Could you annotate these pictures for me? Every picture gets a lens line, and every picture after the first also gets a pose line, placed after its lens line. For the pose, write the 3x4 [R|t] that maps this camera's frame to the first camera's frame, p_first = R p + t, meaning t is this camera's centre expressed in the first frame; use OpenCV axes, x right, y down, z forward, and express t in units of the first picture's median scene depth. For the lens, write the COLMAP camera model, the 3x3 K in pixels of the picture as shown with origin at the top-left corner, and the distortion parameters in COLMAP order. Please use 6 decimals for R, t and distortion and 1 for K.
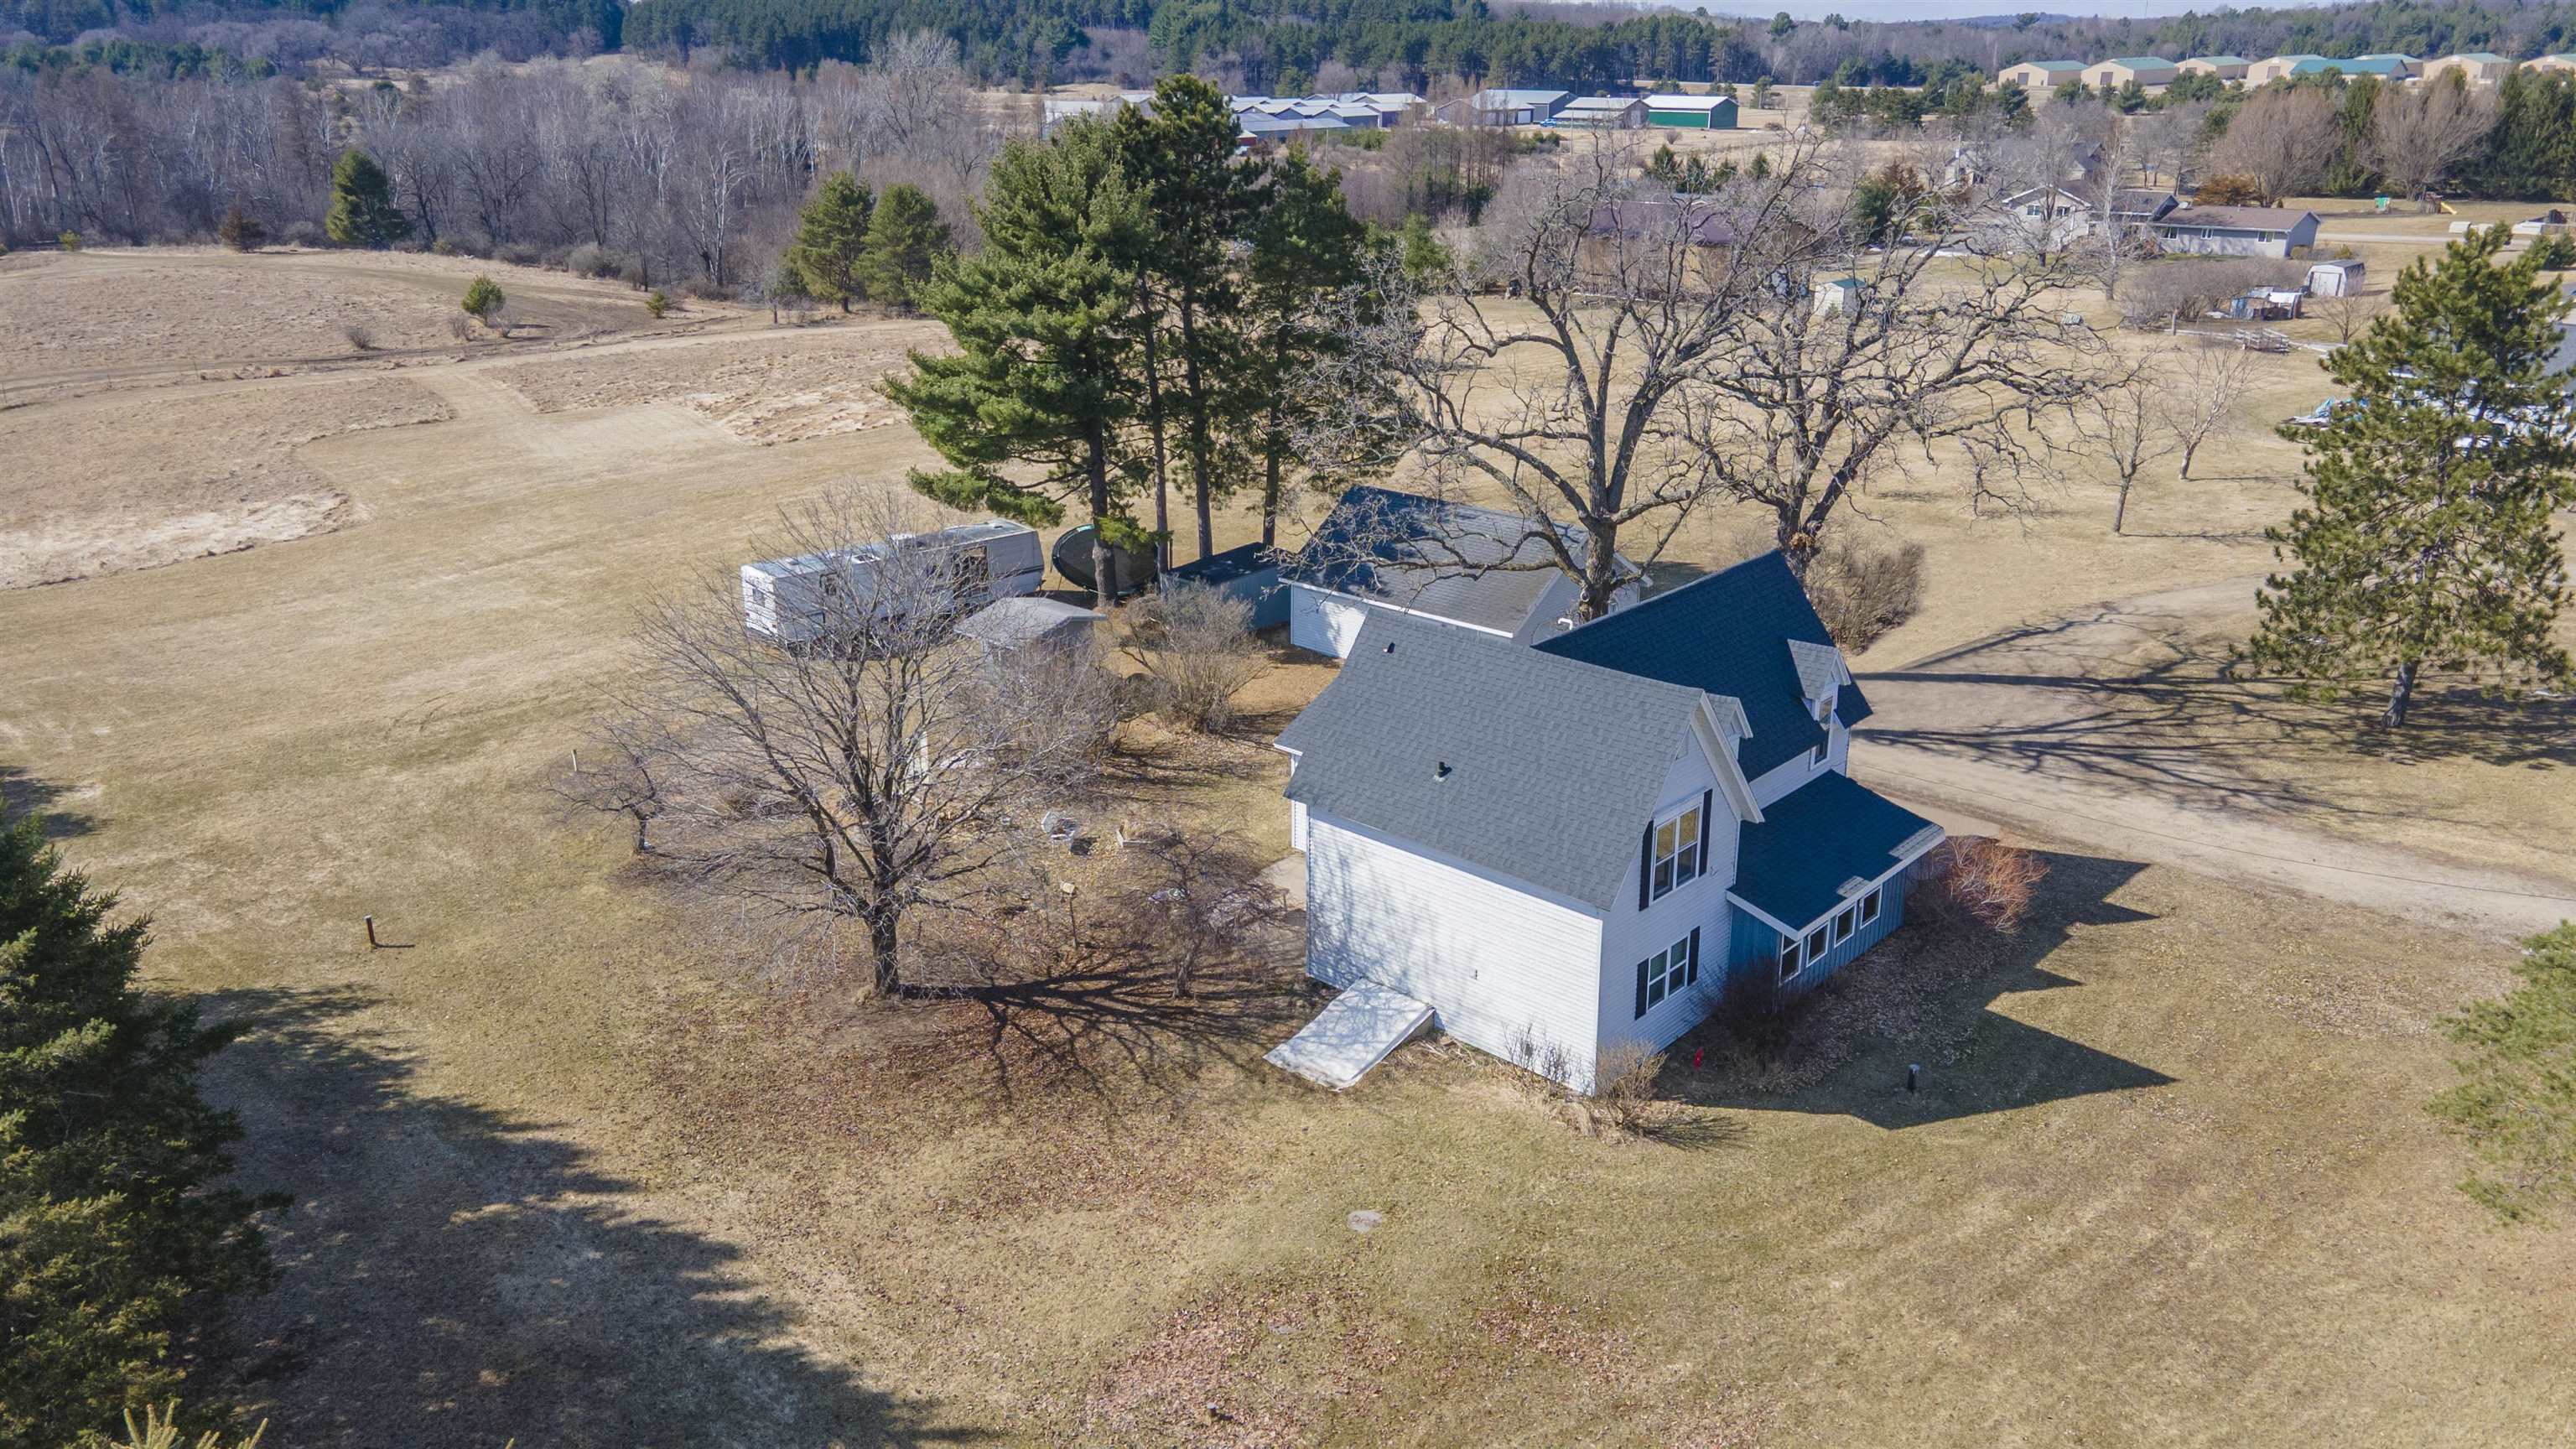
lens RADIAL K [[1872.2, 0, 1290.2], [0, 1872.2, 707.3], [0, 0, 1]] dist [0.043556, -0.000636]
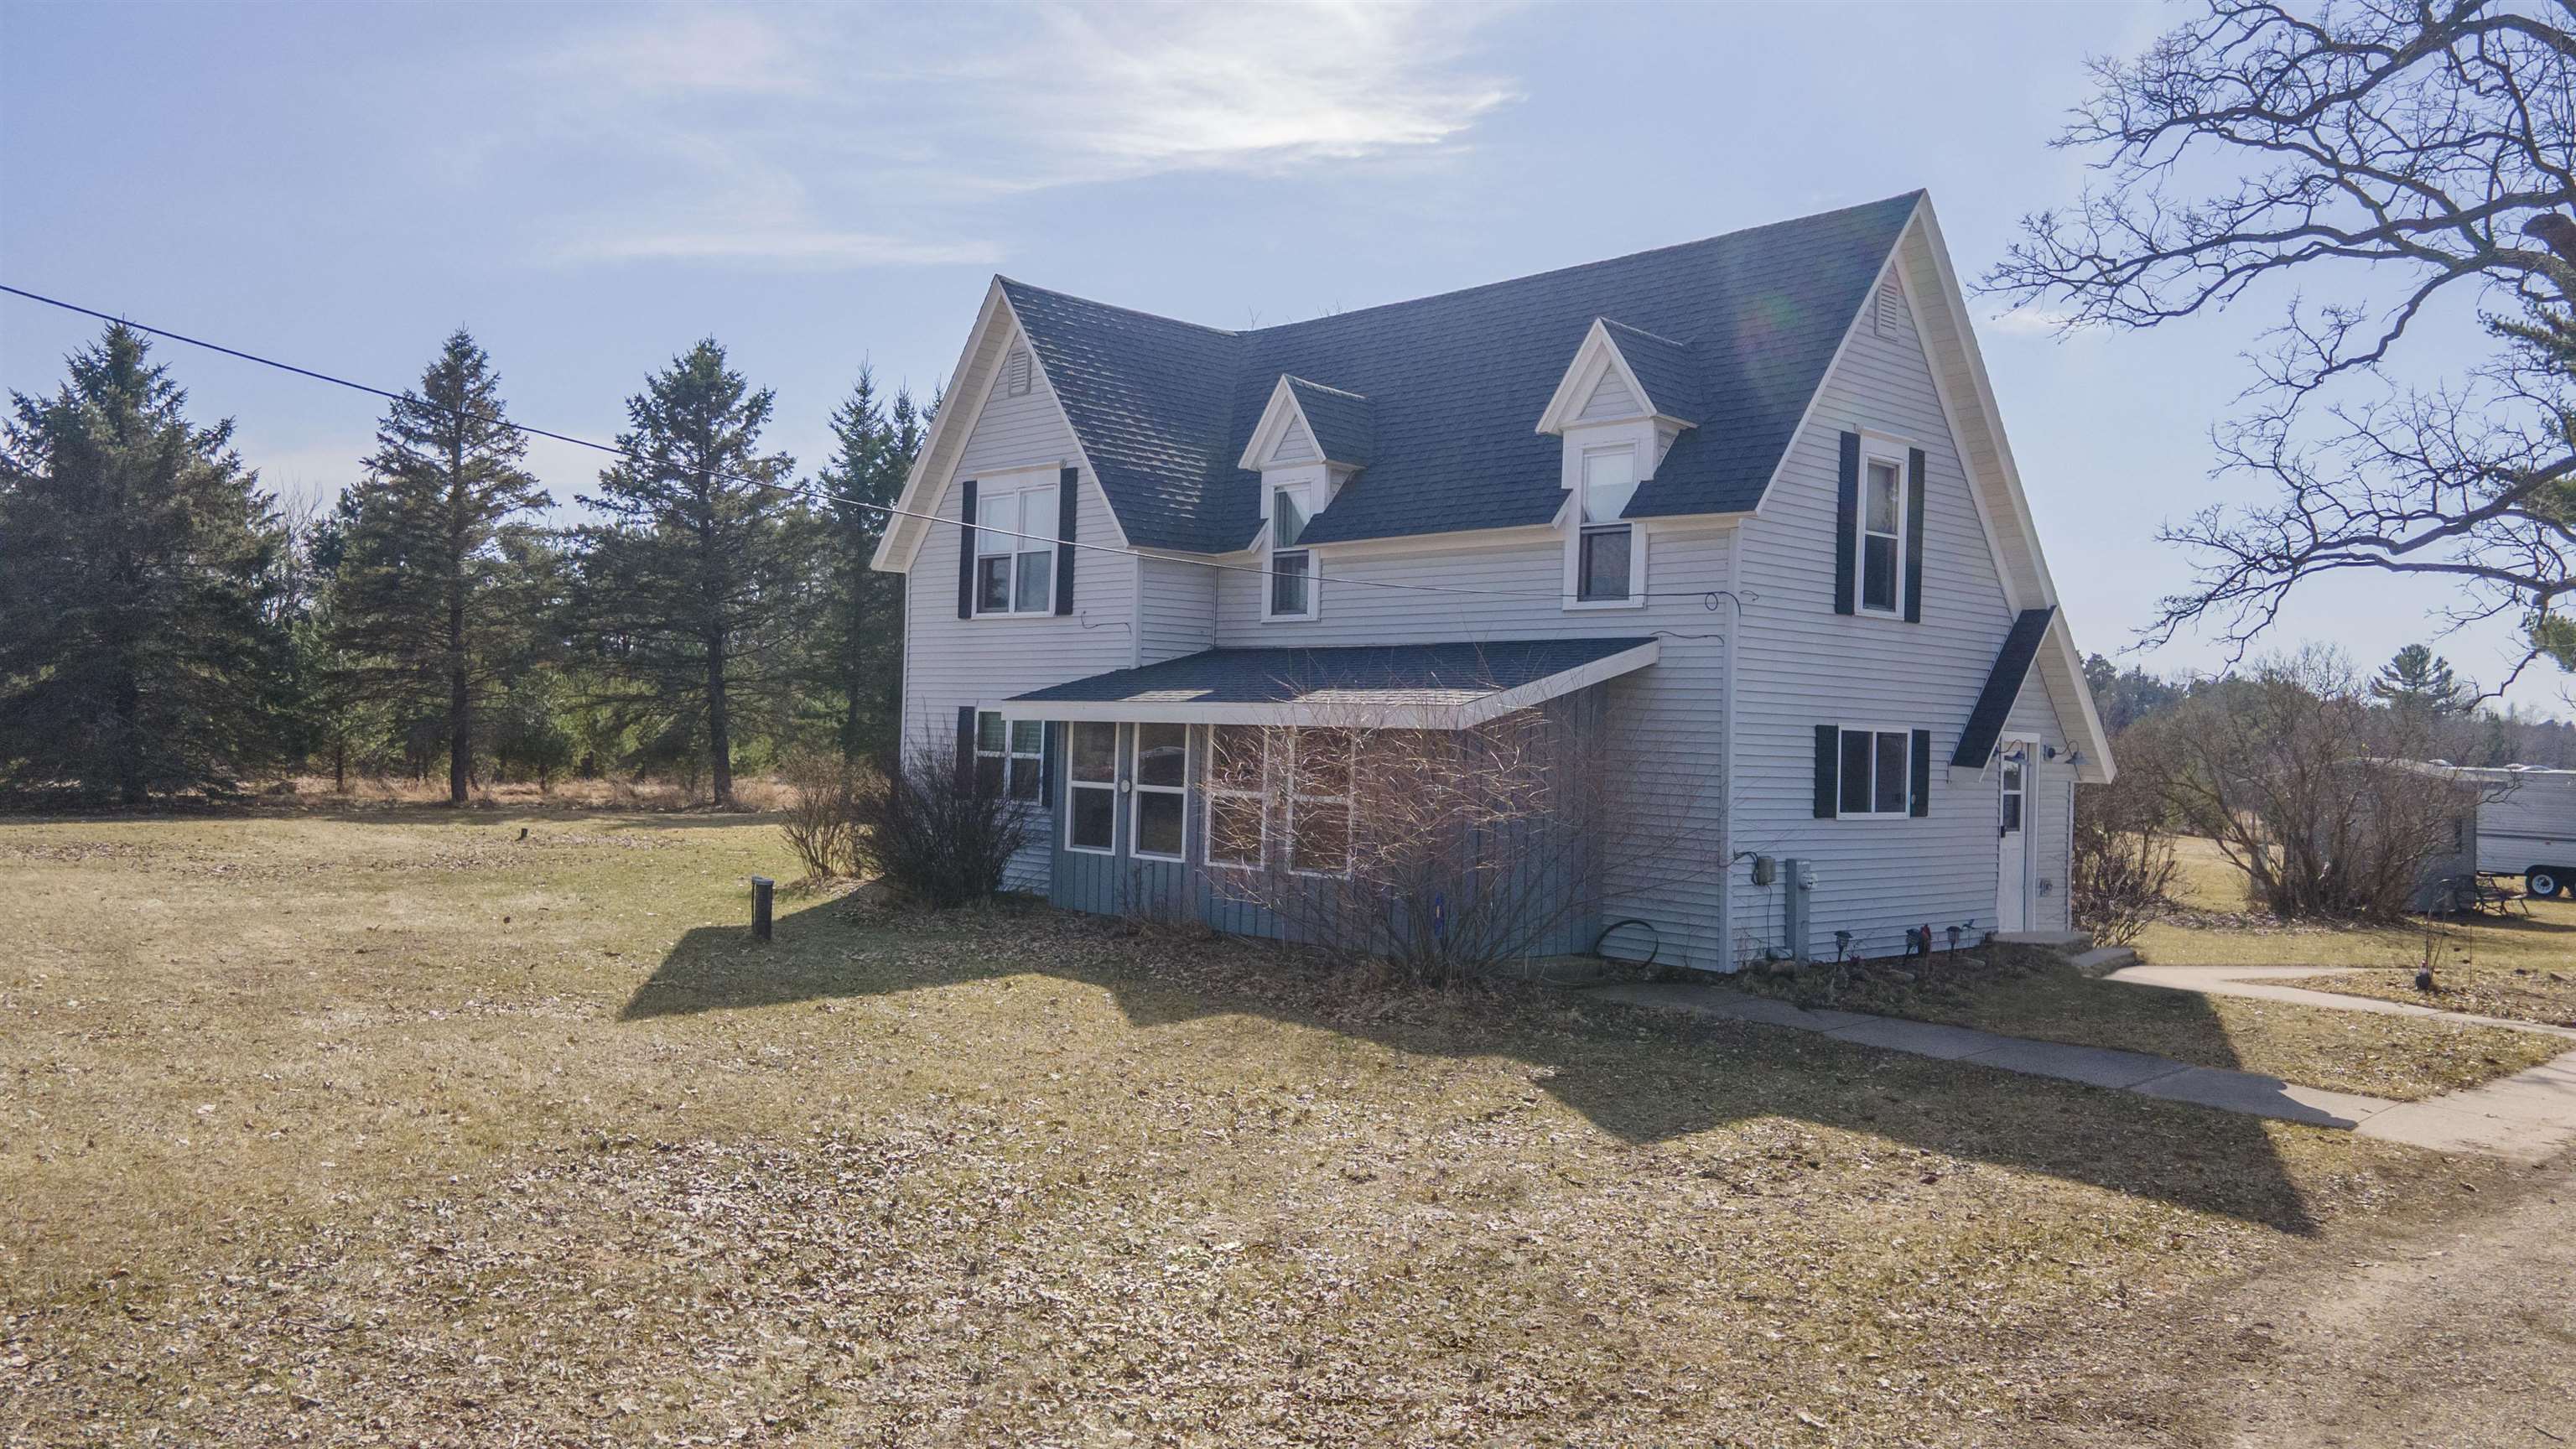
lens RADIAL K [[1872.2, 0, 1290.2], [0, 1872.2, 707.3], [0, 0, 1]] dist [0.043556, -0.000636]
pose [[-0.096465, -0.015622, -0.995214, 0.711235], [-0.361024, 0.932334, 0.020358, 0.066857], [0.927554, 0.361260, -0.095578, 0.982751]]
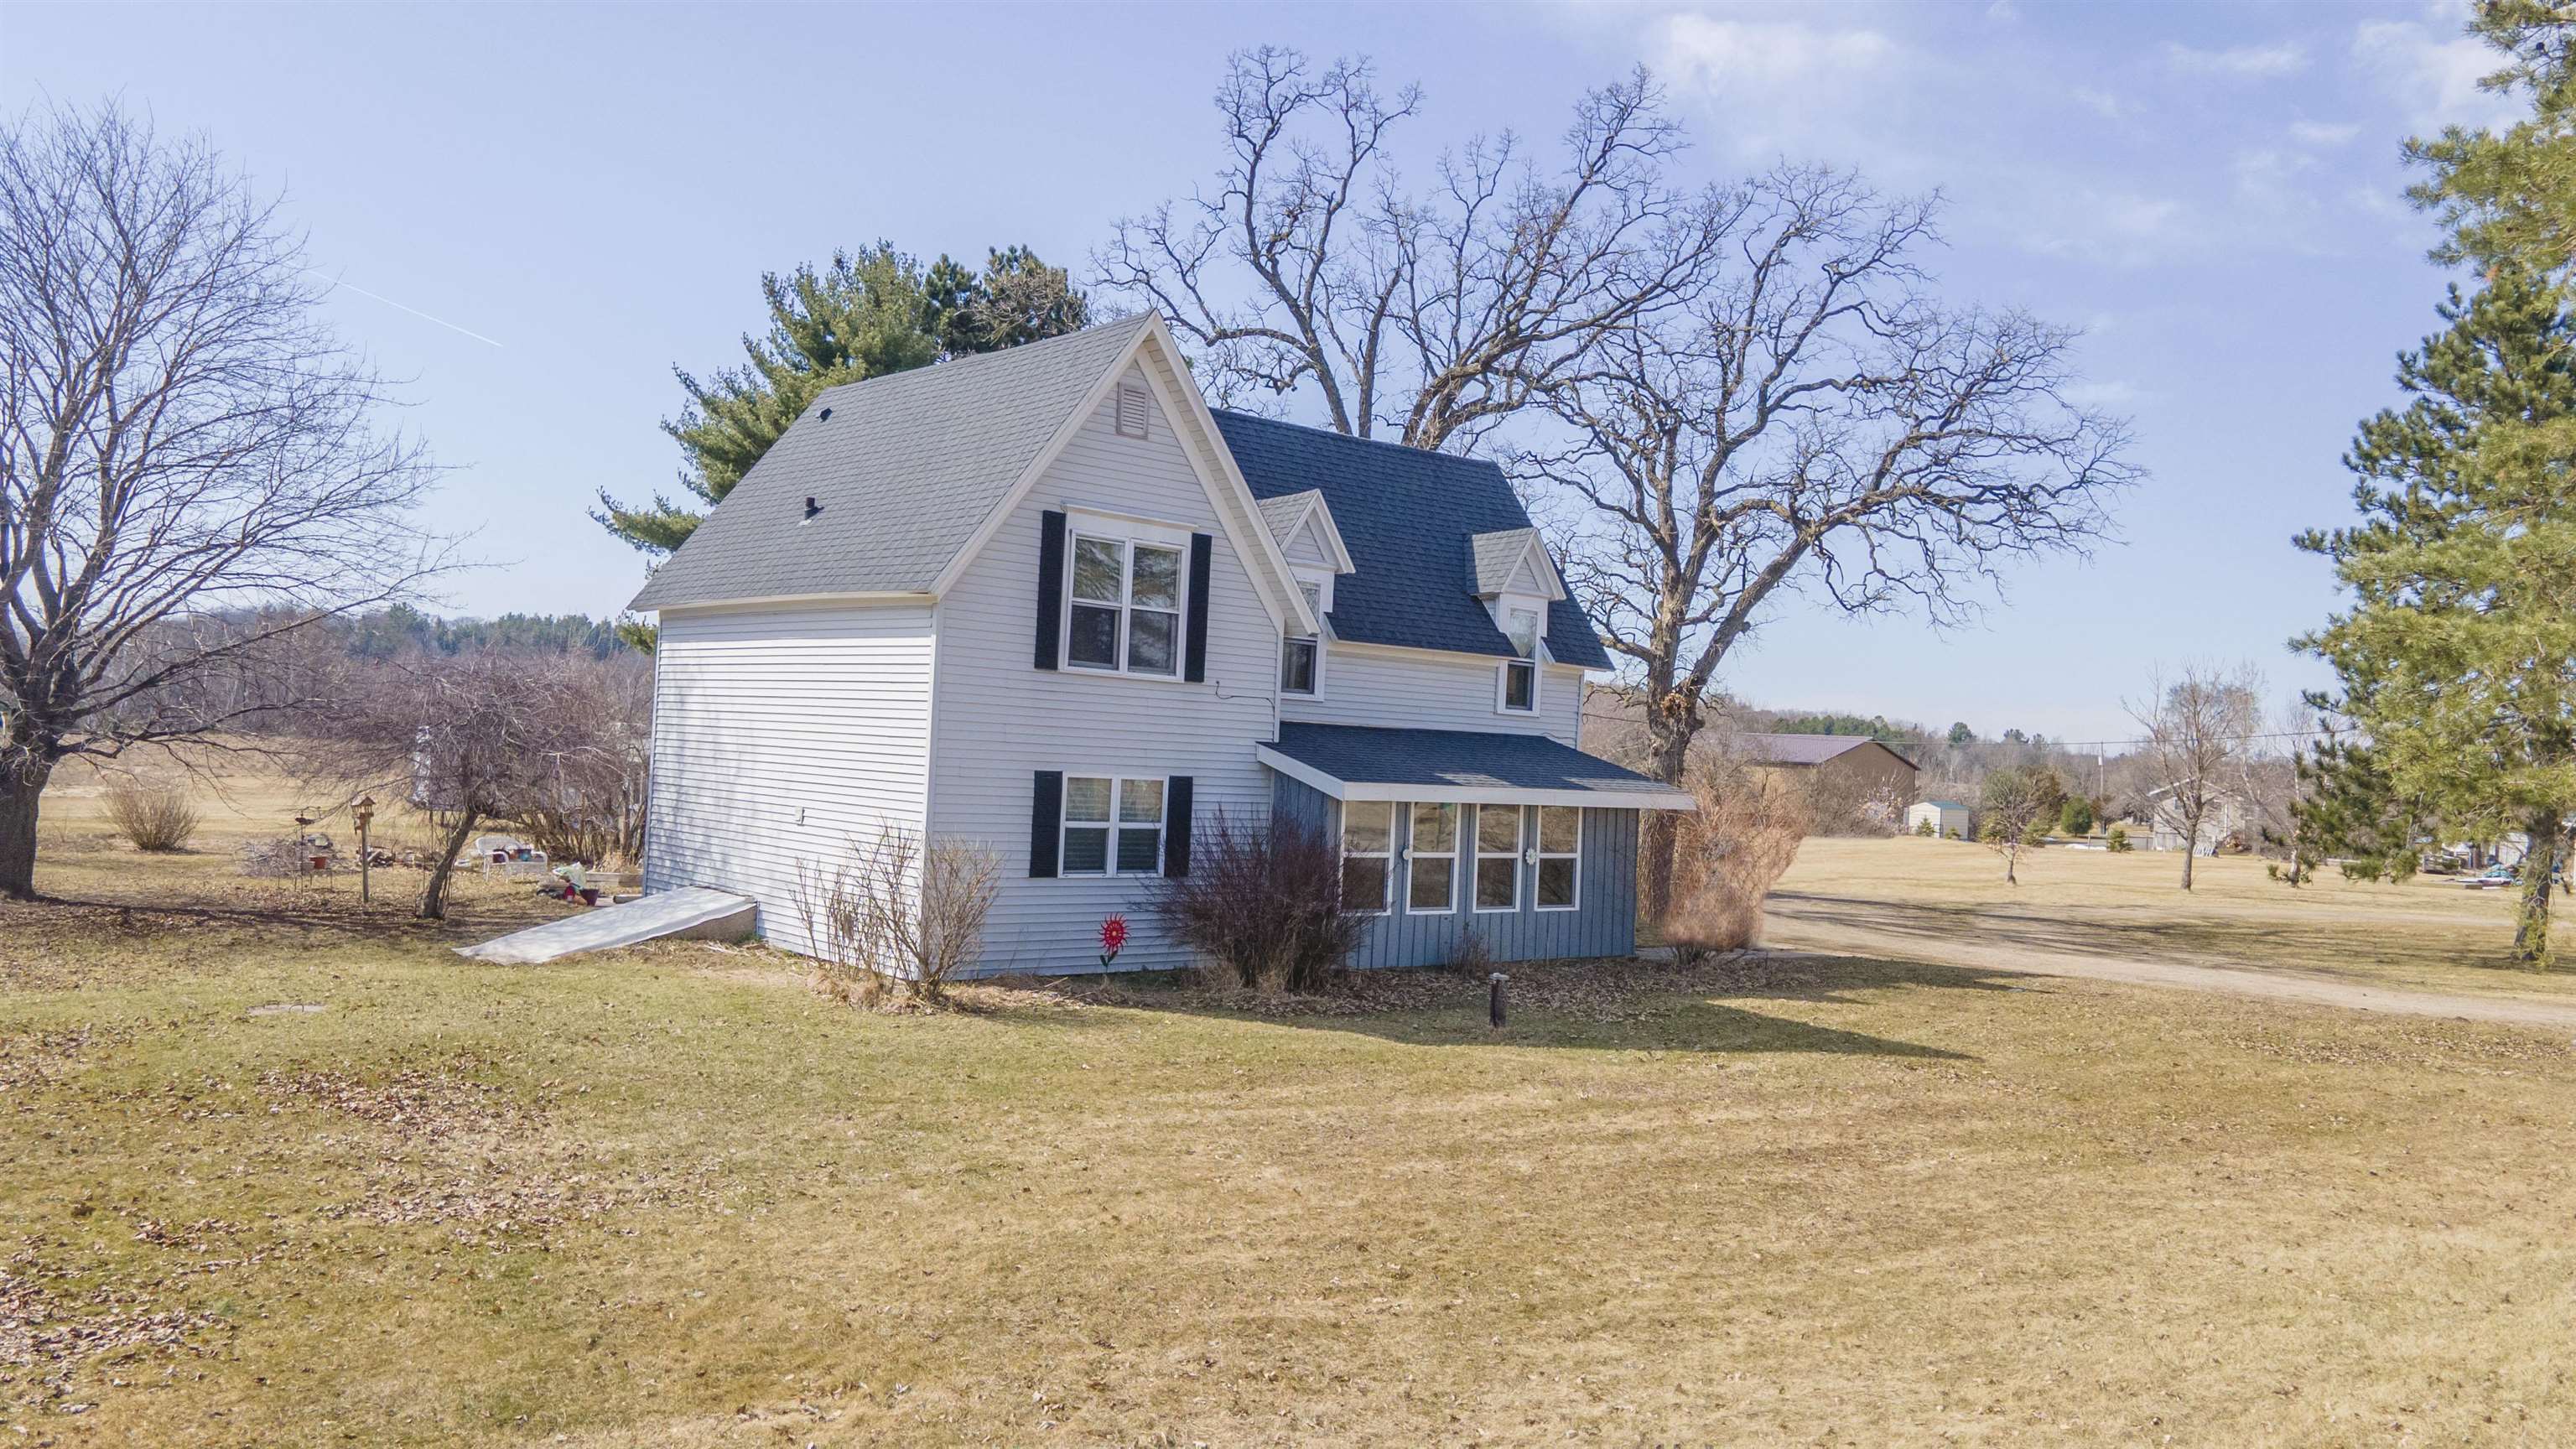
lens RADIAL K [[1872.2, 0, 1290.2], [0, 1872.2, 707.3], [0, 0, 1]] dist [0.043556, -0.000636]
pose [[0.992403, 0.051222, -0.111864, 0.274800], [-0.087845, 0.931583, -0.352756, 0.265320], [0.086142, 0.359903, 0.929005, 0.381814]]
